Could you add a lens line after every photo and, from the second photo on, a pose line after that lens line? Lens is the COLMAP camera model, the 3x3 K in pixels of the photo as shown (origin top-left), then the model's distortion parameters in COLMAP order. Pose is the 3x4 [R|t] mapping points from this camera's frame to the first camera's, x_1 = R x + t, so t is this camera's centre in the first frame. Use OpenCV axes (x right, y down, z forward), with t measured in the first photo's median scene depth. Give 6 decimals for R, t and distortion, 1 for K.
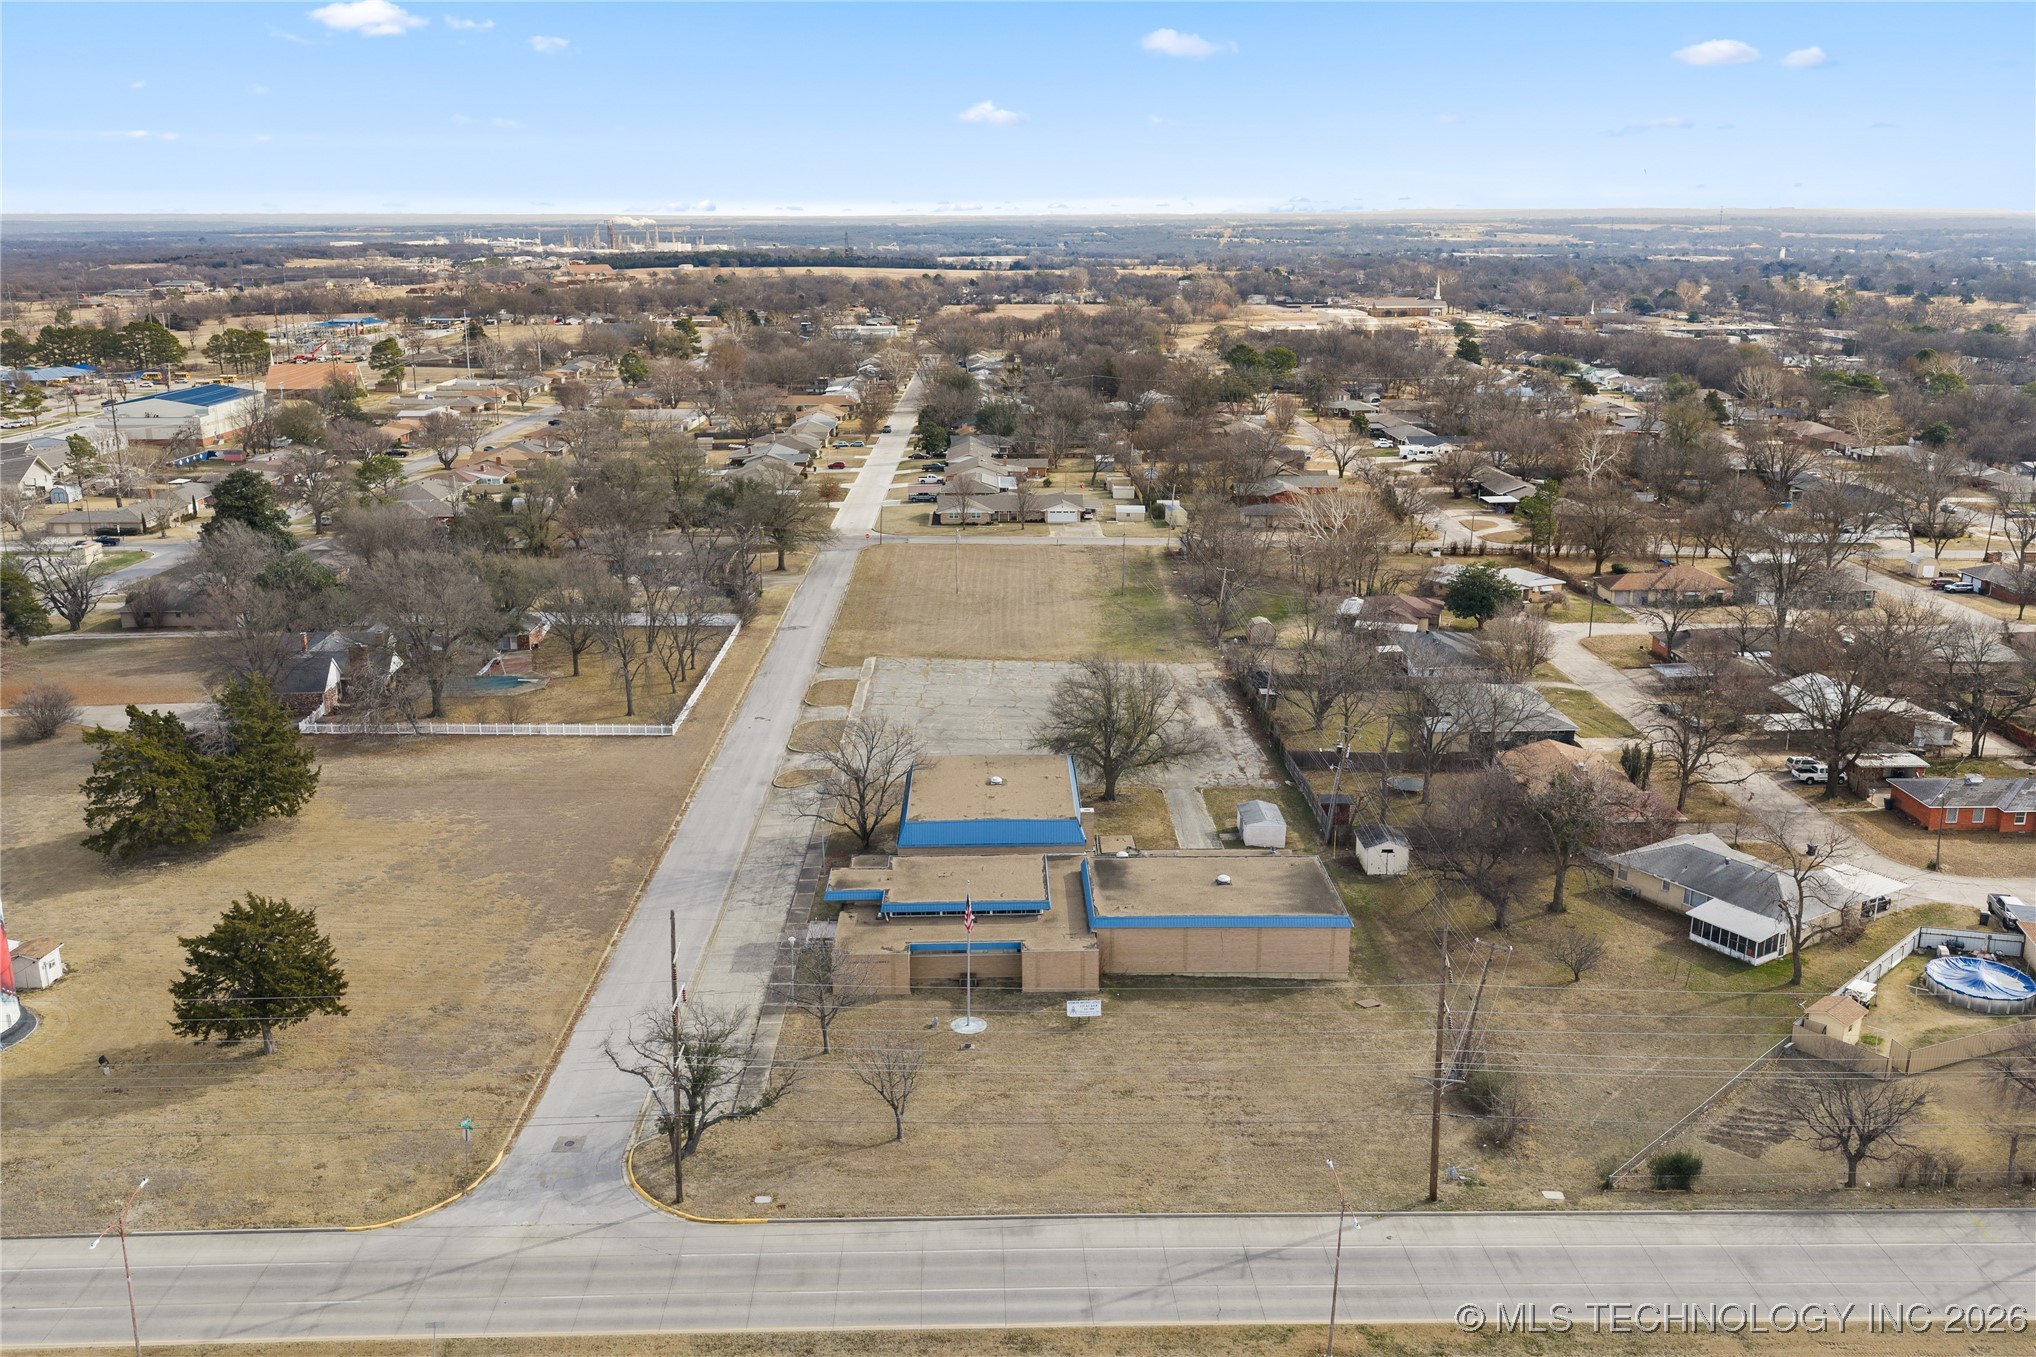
lens RADIAL K [[1726.8, 0, 1026.8], [0, 1726.8, 676.2], [0, 0, 1]] dist [0.024039, -0.059311]
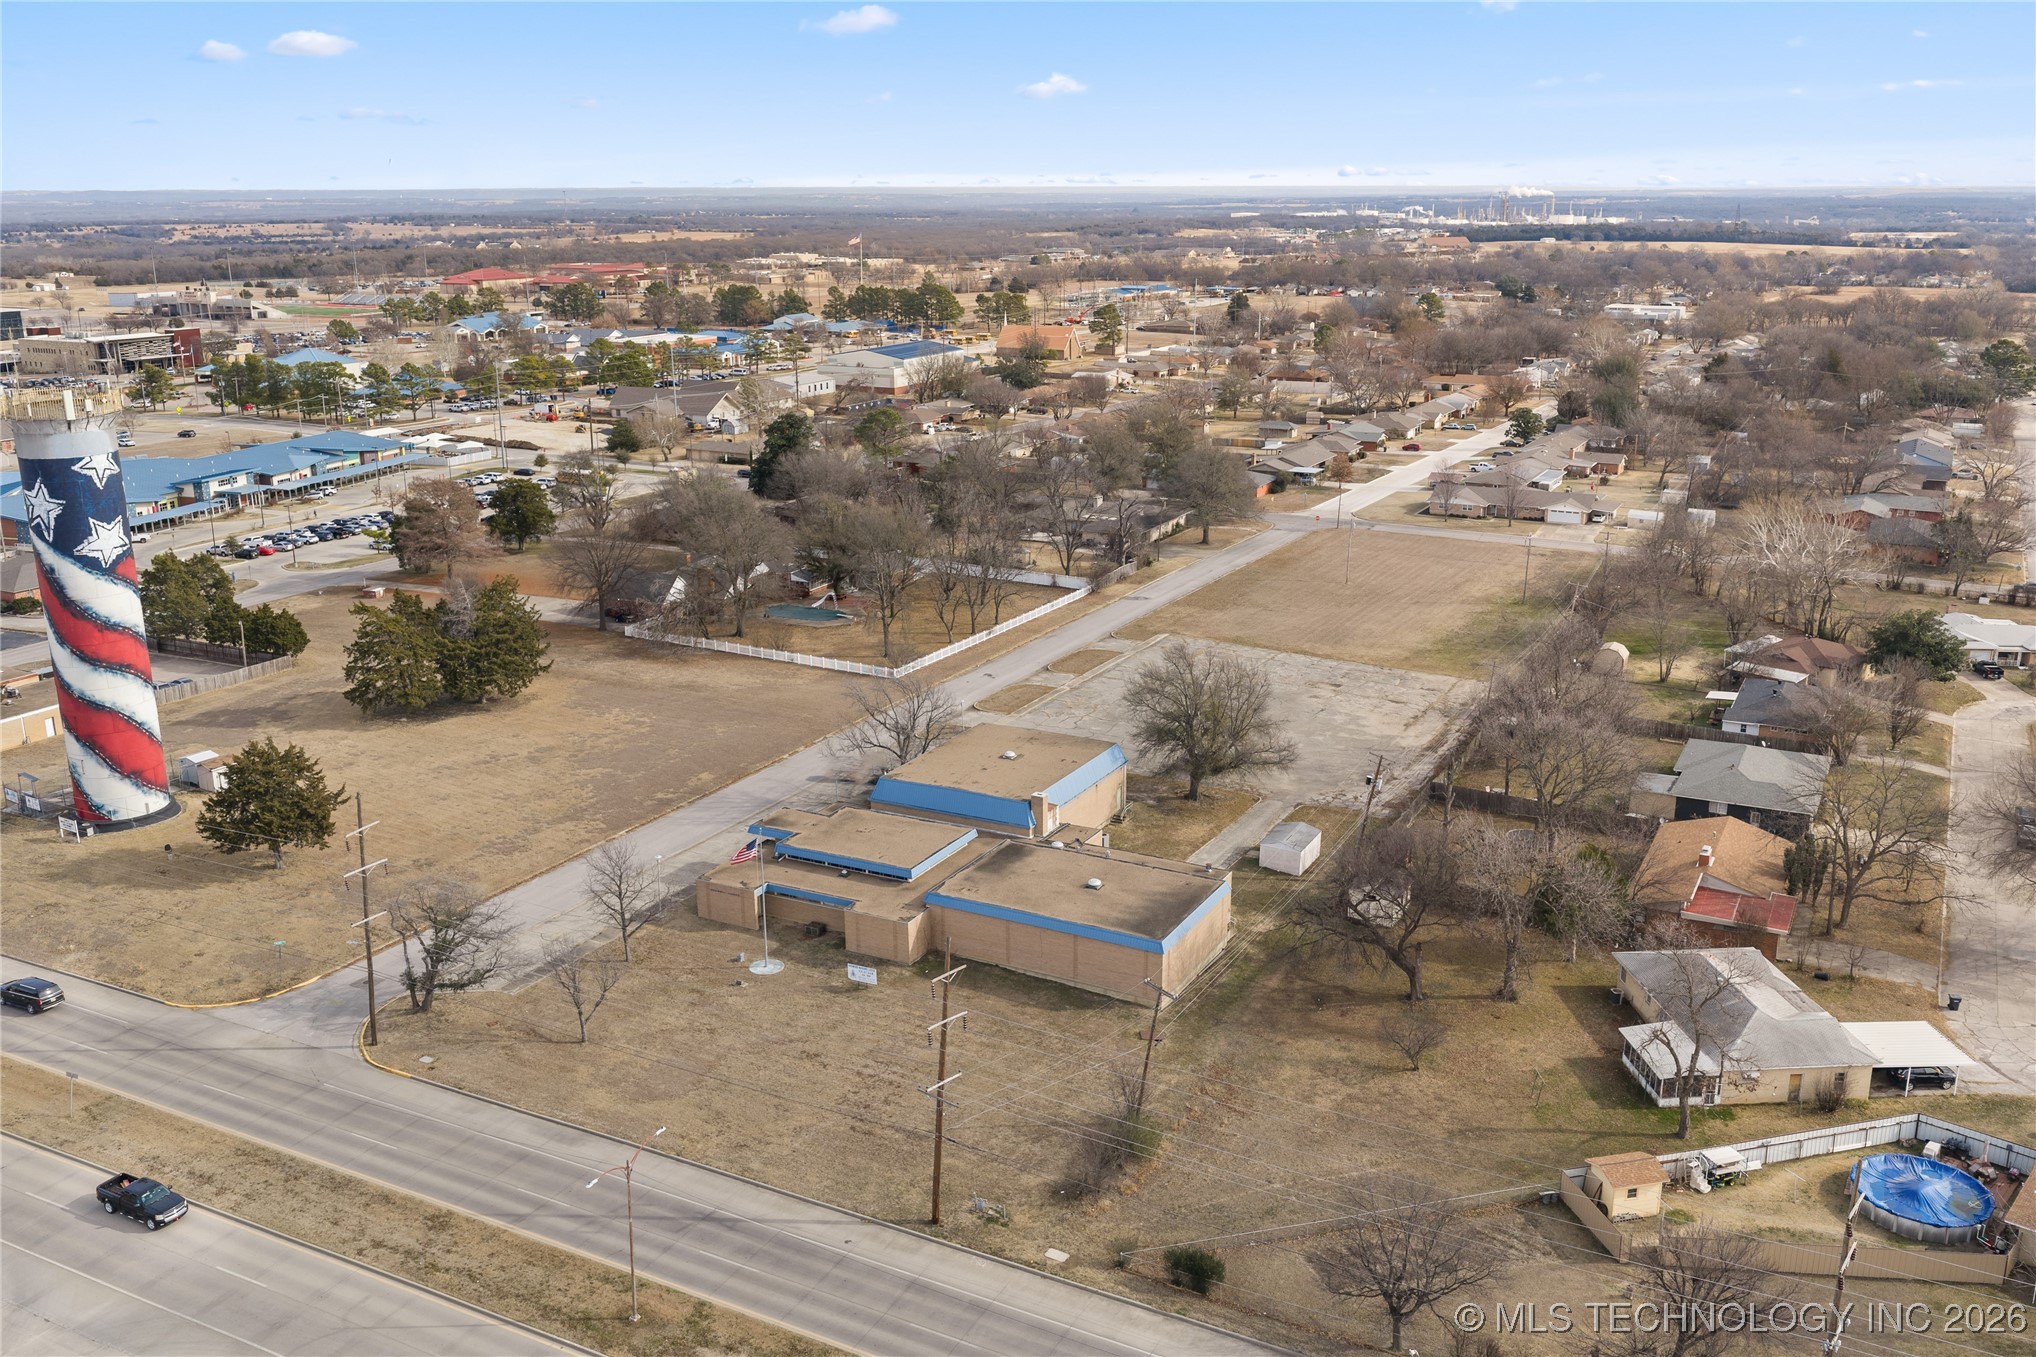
lens RADIAL K [[1739.0, 0, 1018.0], [0, 1739.0, 678.5], [0, 0, 1]] dist [0.005716, -0.013644]
pose [[0.873800, 0.129686, -0.468674, 0.247095], [-0.122619, 0.991400, 0.045718, -0.016588], [0.470573, 0.017520, 0.882187, 0.059709]]
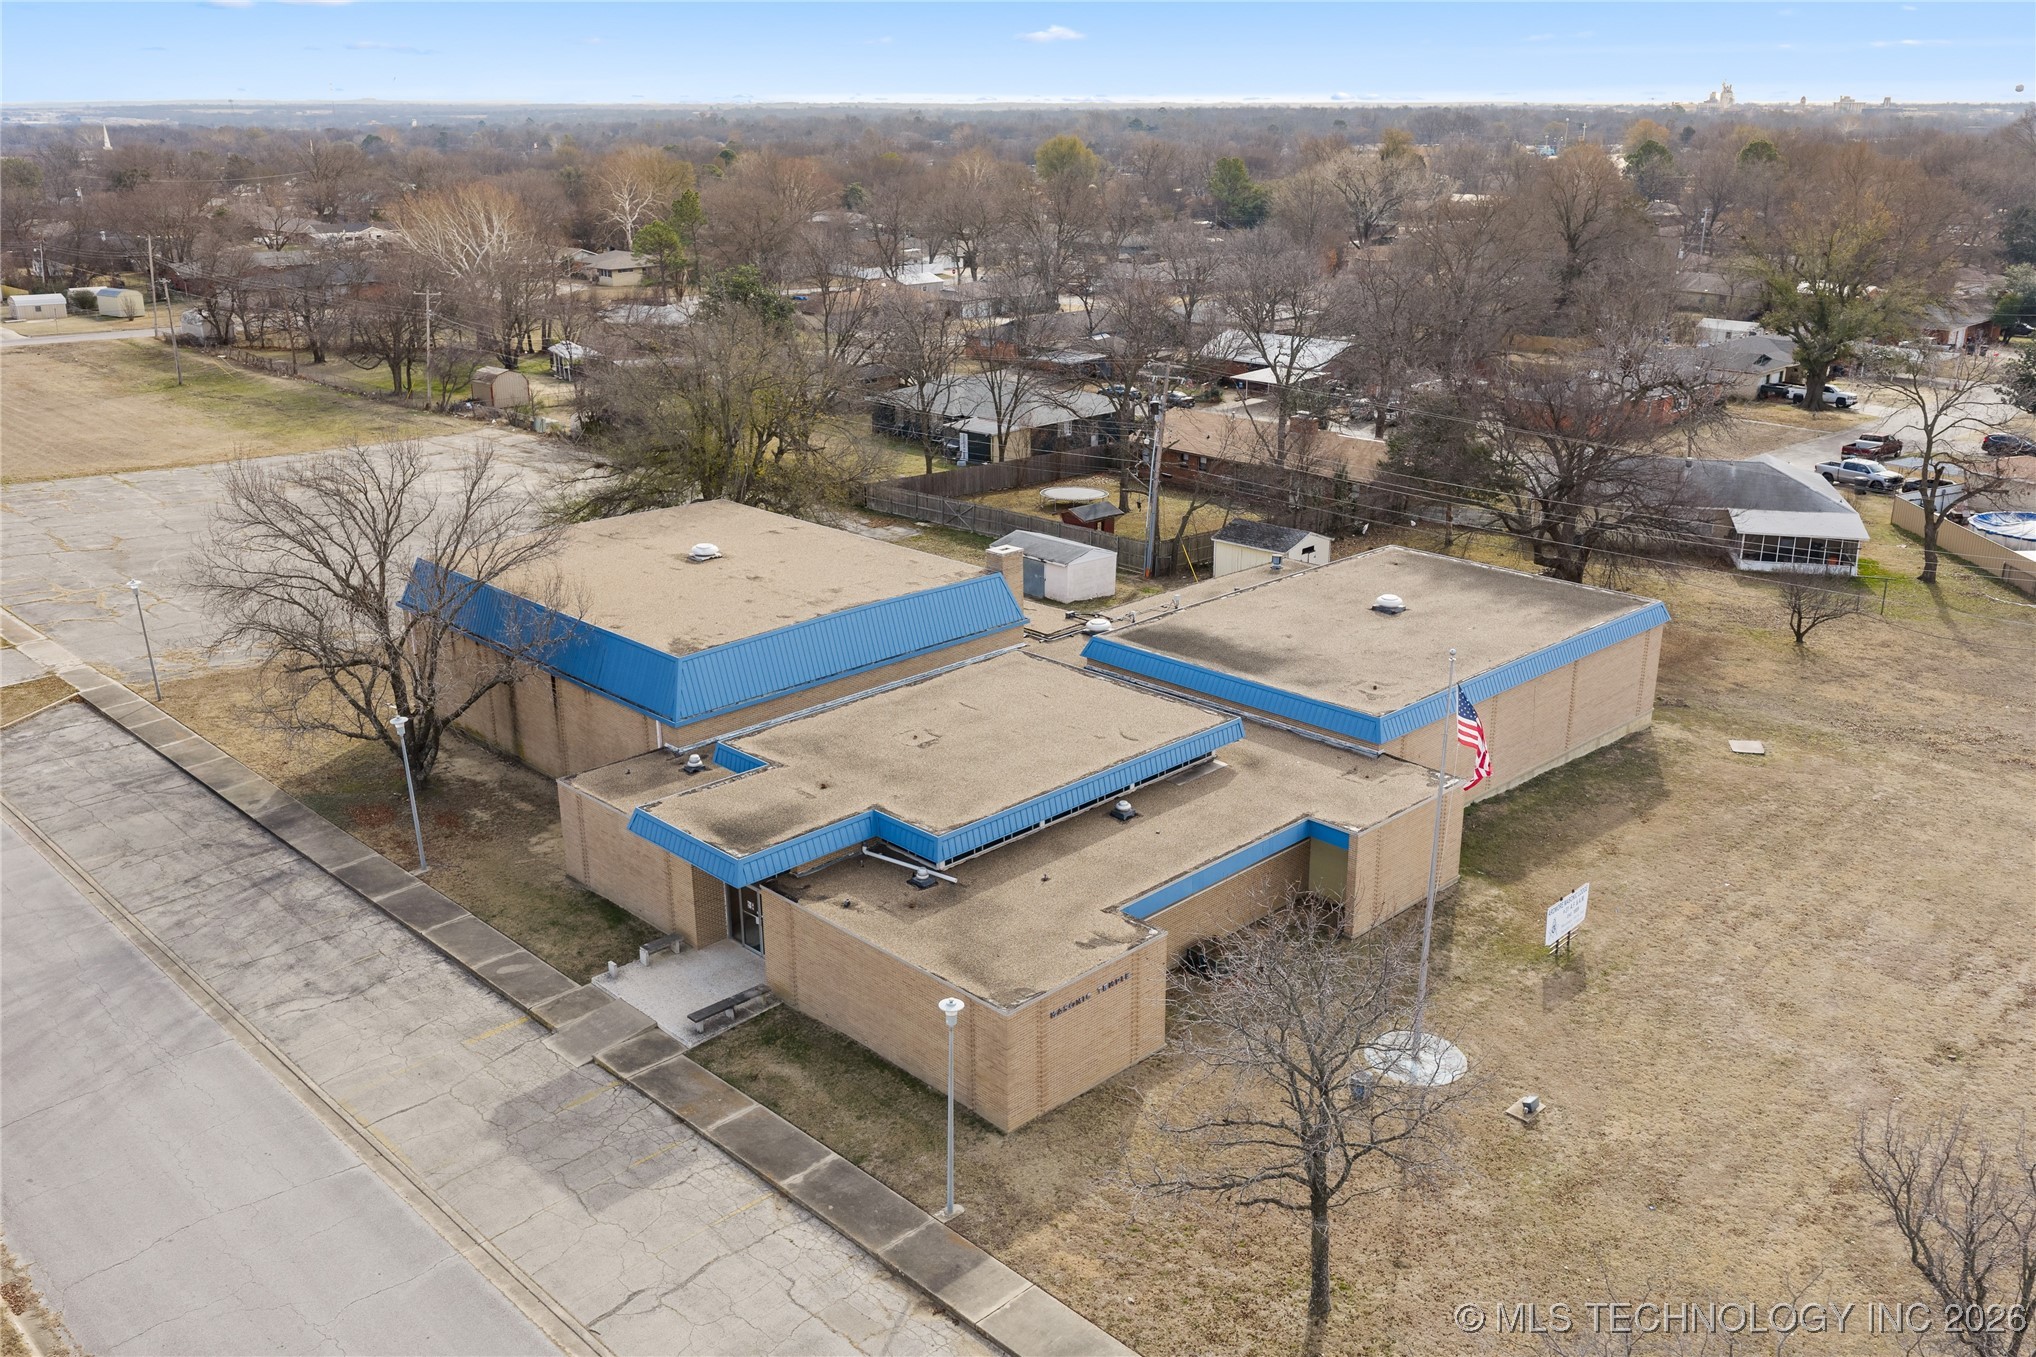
lens RADIAL K [[1690.2, 0, 1028.2], [0, 1690.2, 682.1], [0, 0, 1]] dist [0.009037, -0.012470]
pose [[0.726113, -0.223134, 0.650362, -0.133042], [0.180183, 0.974573, 0.133198, 0.027429], [-0.663546, 0.020467, 0.747855, 0.341534]]
